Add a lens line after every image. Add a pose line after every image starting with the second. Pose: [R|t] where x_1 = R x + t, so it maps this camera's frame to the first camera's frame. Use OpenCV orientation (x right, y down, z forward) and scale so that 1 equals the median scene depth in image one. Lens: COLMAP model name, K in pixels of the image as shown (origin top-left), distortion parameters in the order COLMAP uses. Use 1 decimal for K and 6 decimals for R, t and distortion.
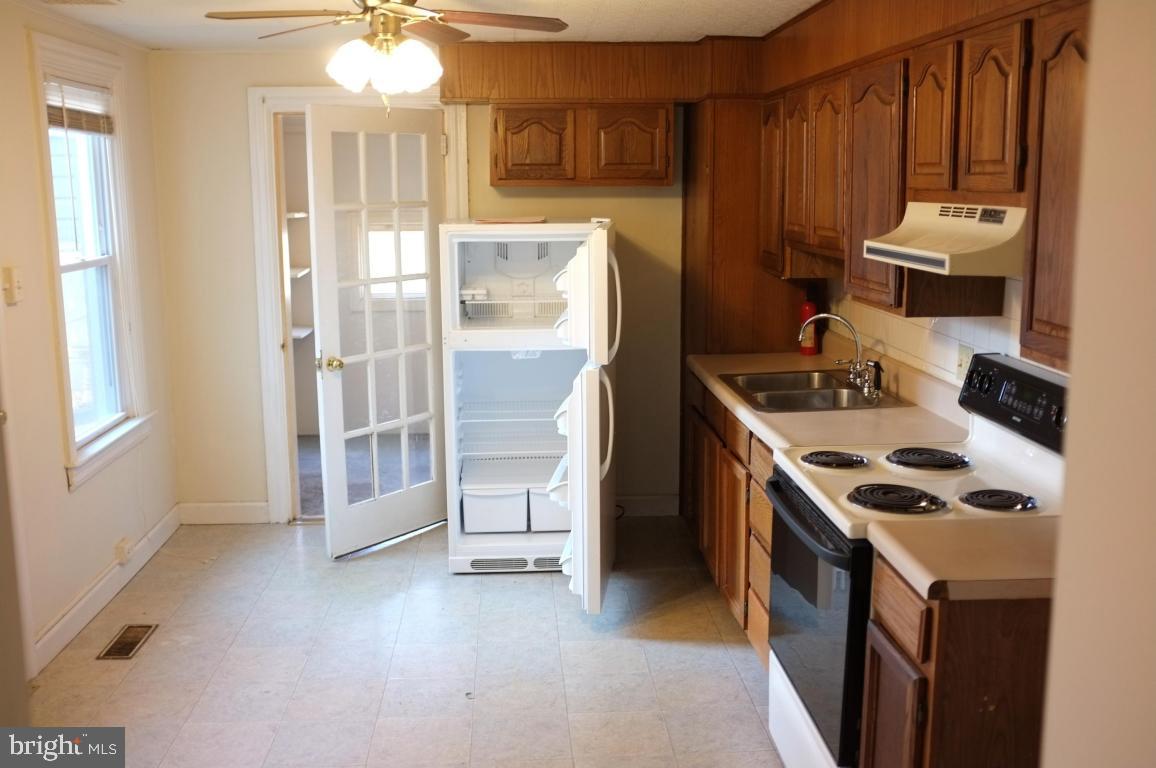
lens RADIAL K [[1167.1, 0, 578.0], [0, 1167.1, 384.0], [0, 0, 1]] dist [-0.126695, 0.218762]
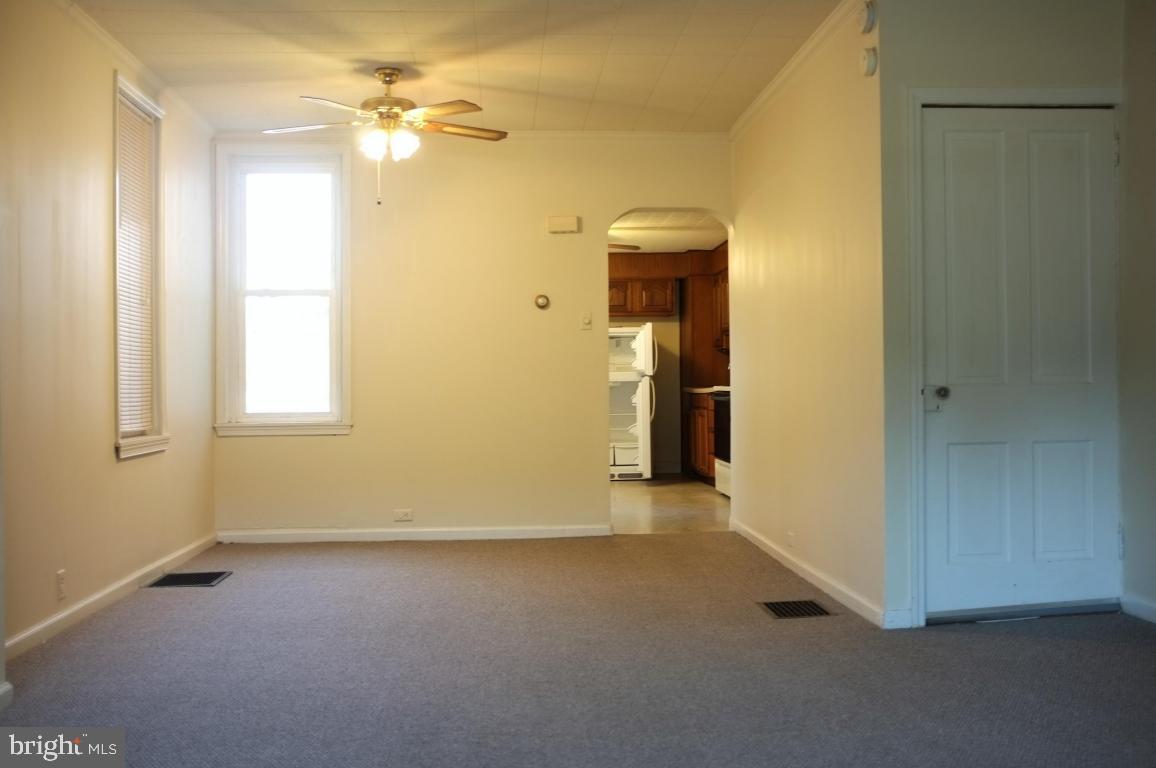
lens RADIAL K [[1167.1, 0, 578.0], [0, 1167.1, 384.0], [0, 0, 1]] dist [-0.126695, 0.218762]
pose [[0.999954, -0.007704, 0.005799, -0.125810], [0.008584, 0.985171, -0.171360, 0.361114], [-0.004393, 0.171402, 0.985191, -1.250575]]
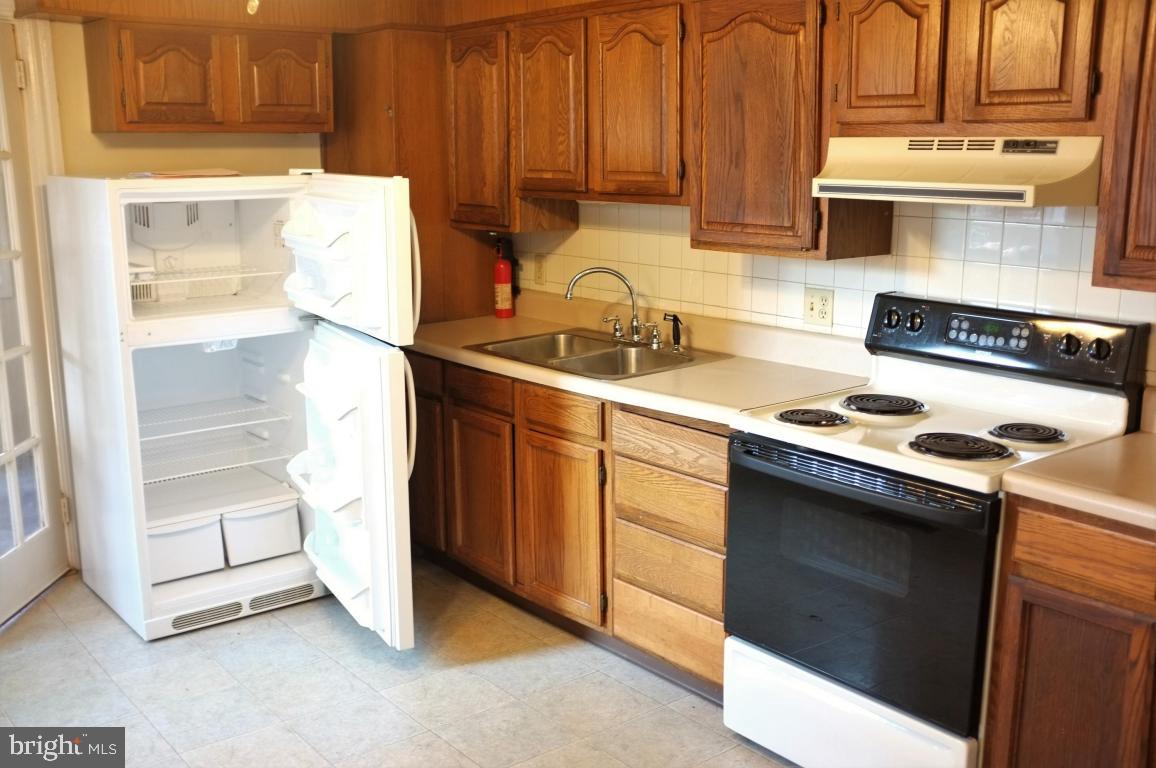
lens RADIAL K [[1167.1, 0, 578.0], [0, 1167.1, 384.0], [0, 0, 1]] dist [-0.126695, 0.218762]
pose [[0.816490, -0.110046, 0.566774, -0.282119], [0.095729, 0.993883, 0.055069, -0.018510], [-0.569368, 0.009294, 0.822030, 0.217798]]
